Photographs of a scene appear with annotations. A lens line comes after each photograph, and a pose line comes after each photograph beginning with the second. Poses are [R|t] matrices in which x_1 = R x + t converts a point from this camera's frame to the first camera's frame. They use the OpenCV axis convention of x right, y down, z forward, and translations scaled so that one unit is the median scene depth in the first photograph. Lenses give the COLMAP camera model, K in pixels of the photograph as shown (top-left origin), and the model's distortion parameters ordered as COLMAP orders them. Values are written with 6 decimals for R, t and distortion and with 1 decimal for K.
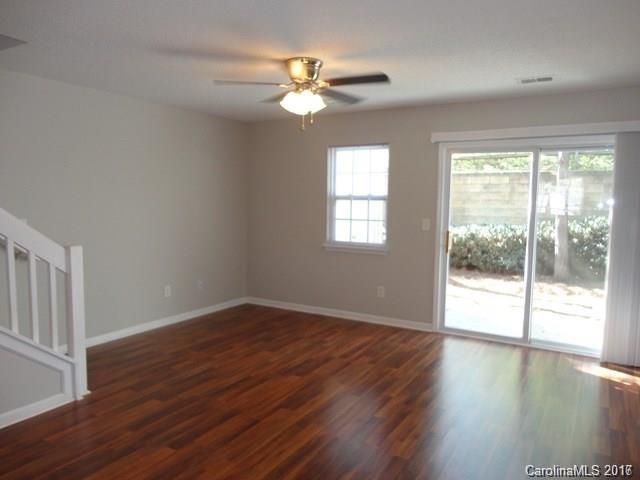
lens RADIAL K [[467.6, 0, 320.0], [0, 467.6, 240.0], [0, 0, 1]] dist [-0.013895, -0.004299]
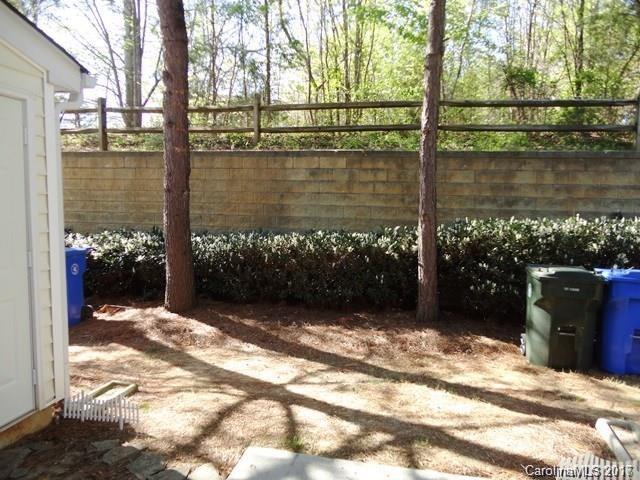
lens RADIAL K [[467.6, 0, 320.0], [0, 467.6, 240.0], [0, 0, 1]] dist [-0.013895, -0.004299]
pose [[0.941946, -0.025697, 0.334780, 0.295658], [0.021140, 0.999628, 0.017247, -0.063744], [-0.335098, -0.009169, 0.942139, 0.786767]]
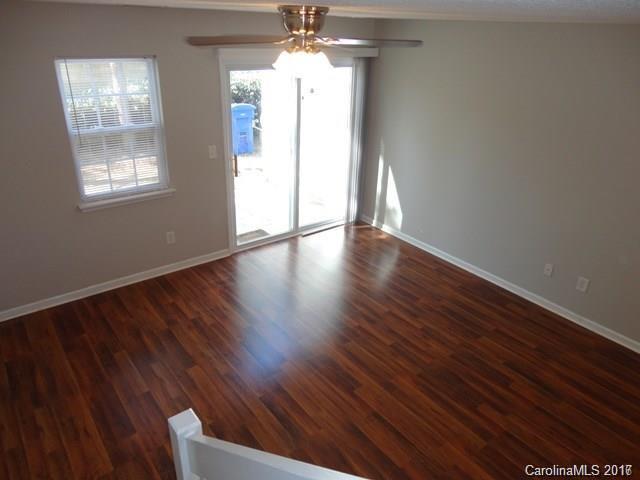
lens RADIAL K [[480.6, 0, 319.9], [0, 480.6, 224.6], [0, 0, 1]] dist [-0.008766, -0.002422]
pose [[0.365116, -0.368496, 0.854928, -0.491667], [0.066762, 0.926327, 0.370758, -0.210347], [-0.928565, -0.078293, 0.362818, 0.403915]]
